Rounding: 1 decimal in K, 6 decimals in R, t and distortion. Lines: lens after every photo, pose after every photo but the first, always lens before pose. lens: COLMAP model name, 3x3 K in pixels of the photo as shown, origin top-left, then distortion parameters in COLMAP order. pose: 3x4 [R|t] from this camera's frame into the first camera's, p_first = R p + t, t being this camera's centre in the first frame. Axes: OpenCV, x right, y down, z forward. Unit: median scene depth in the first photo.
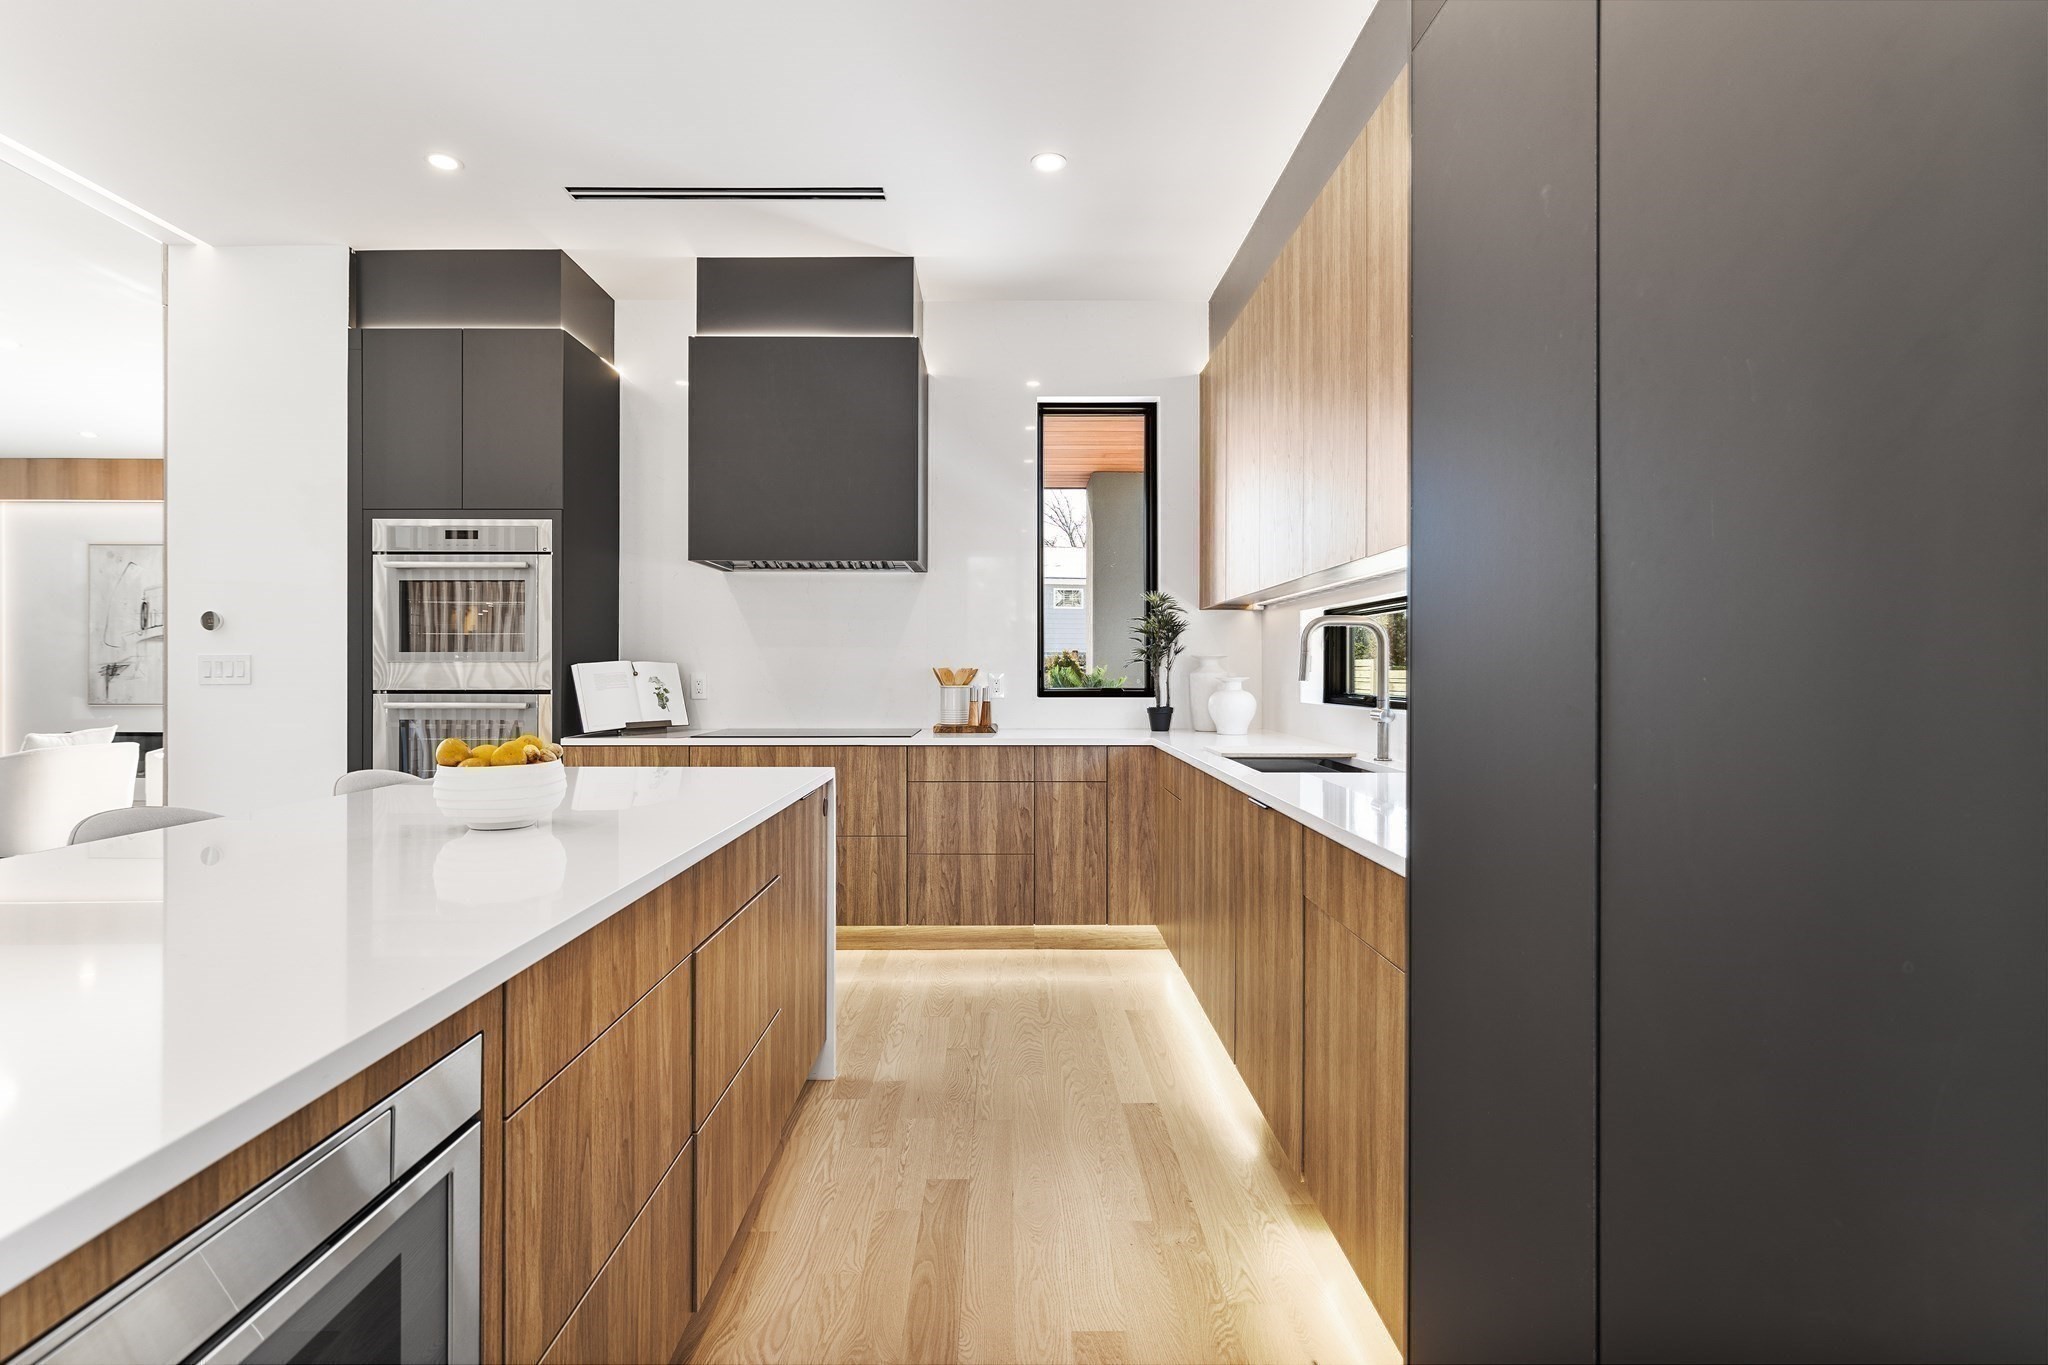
lens RADIAL K [[982.1, 0, 1017.4], [0, 982.1, 678.7], [0, 0, 1]] dist [0.001971, -0.000119]
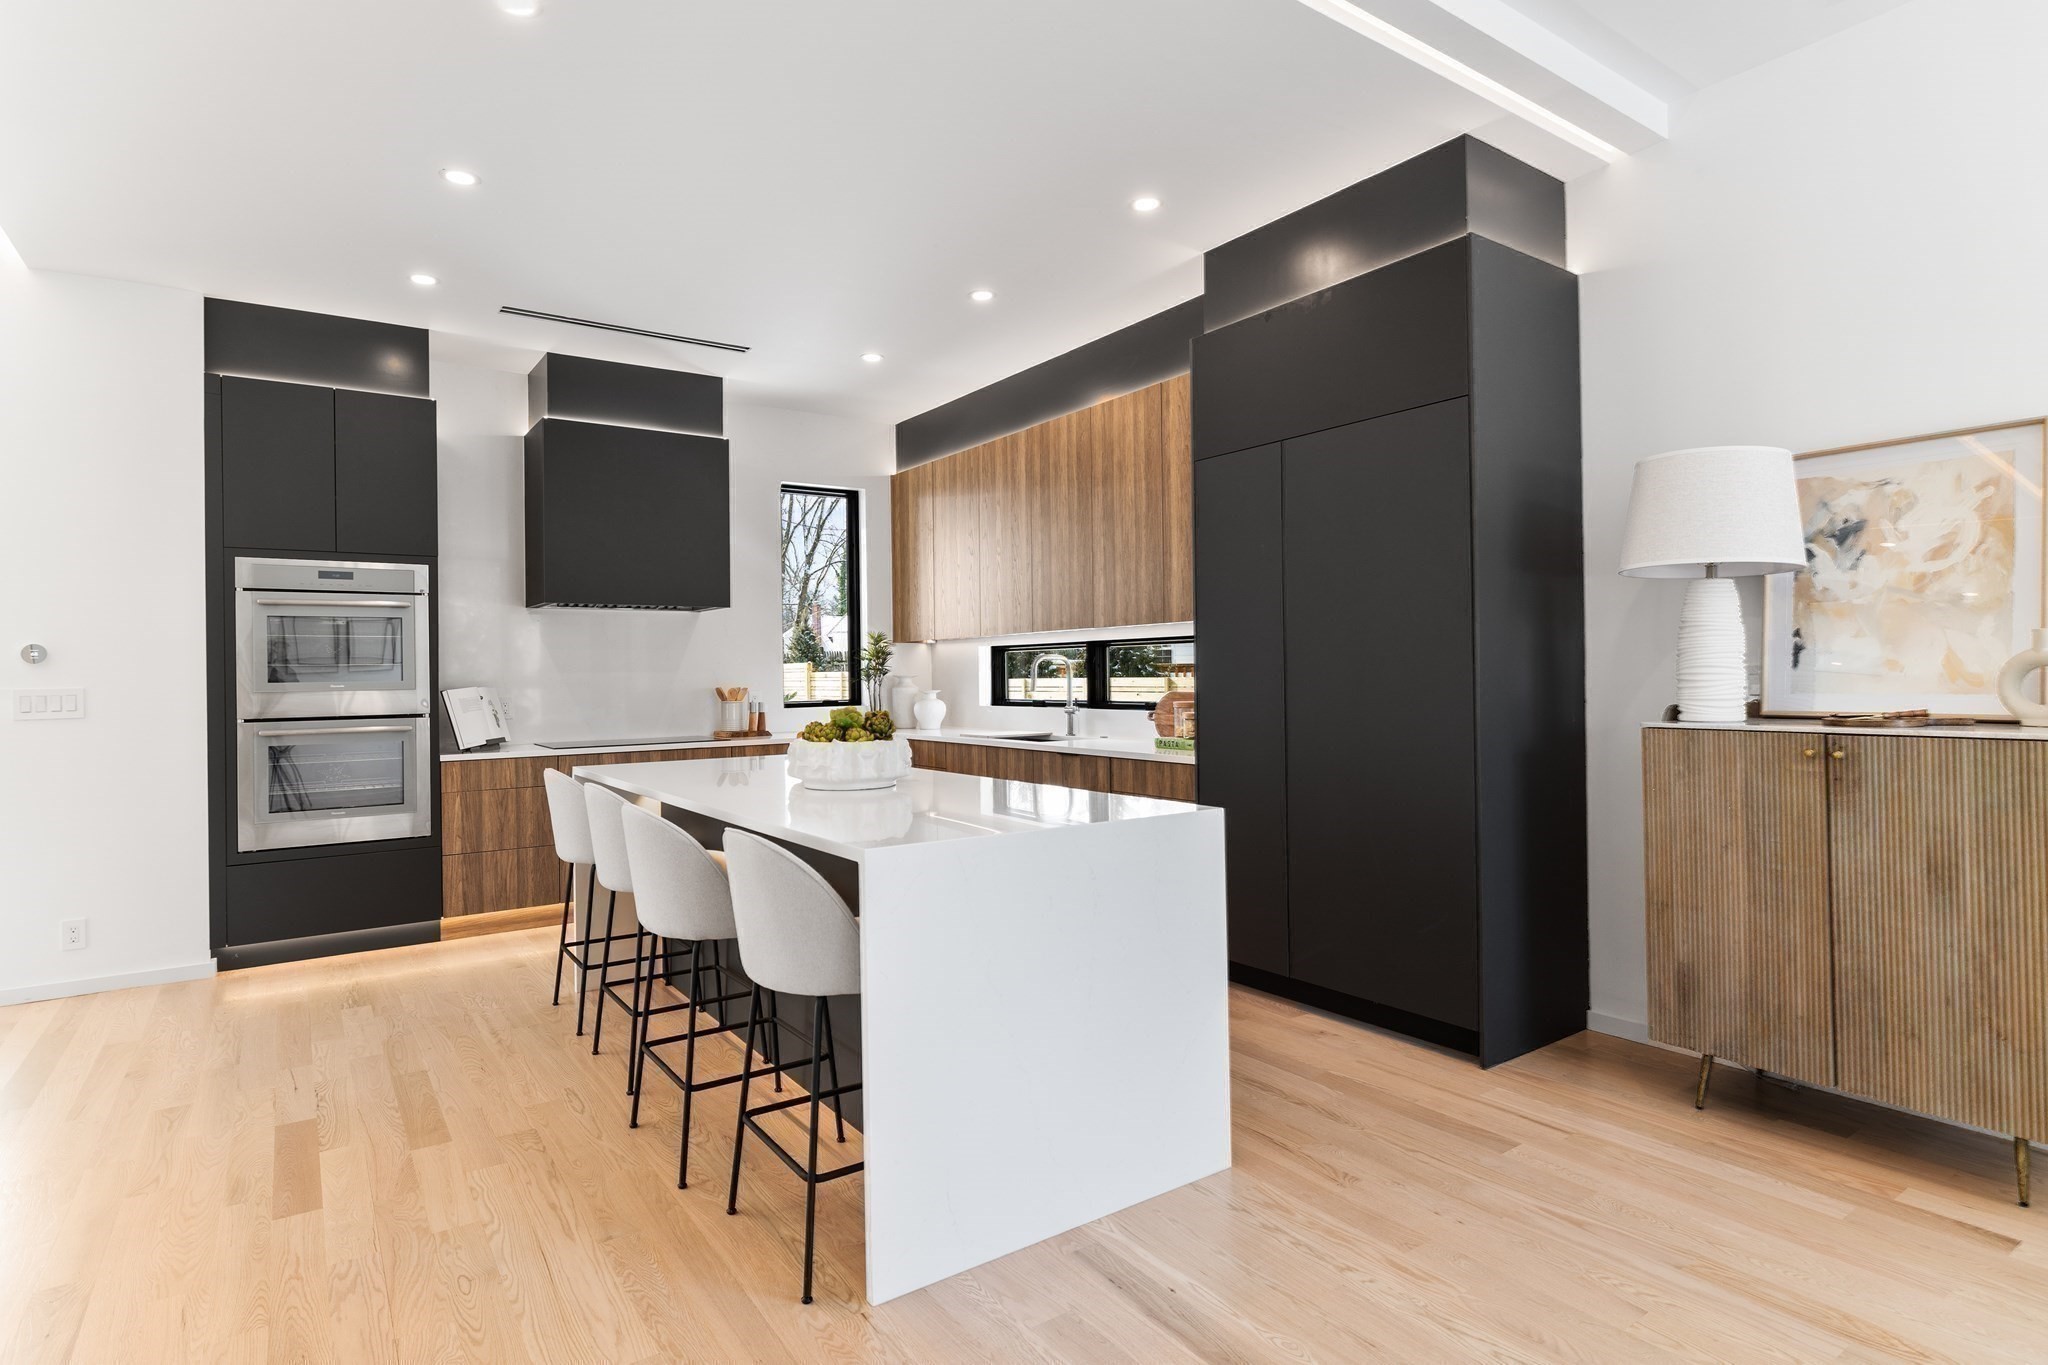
lens RADIAL K [[1033.3, 0, 1028.2], [0, 1033.3, 670.4], [0, 0, 1]] dist [0.024540, 0.000706]
pose [[0.829375, -0.008664, 0.558625, -0.555889], [0.016766, 0.999815, -0.009385, -0.015457], [-0.558440, 0.017150, 0.829367, -0.387428]]
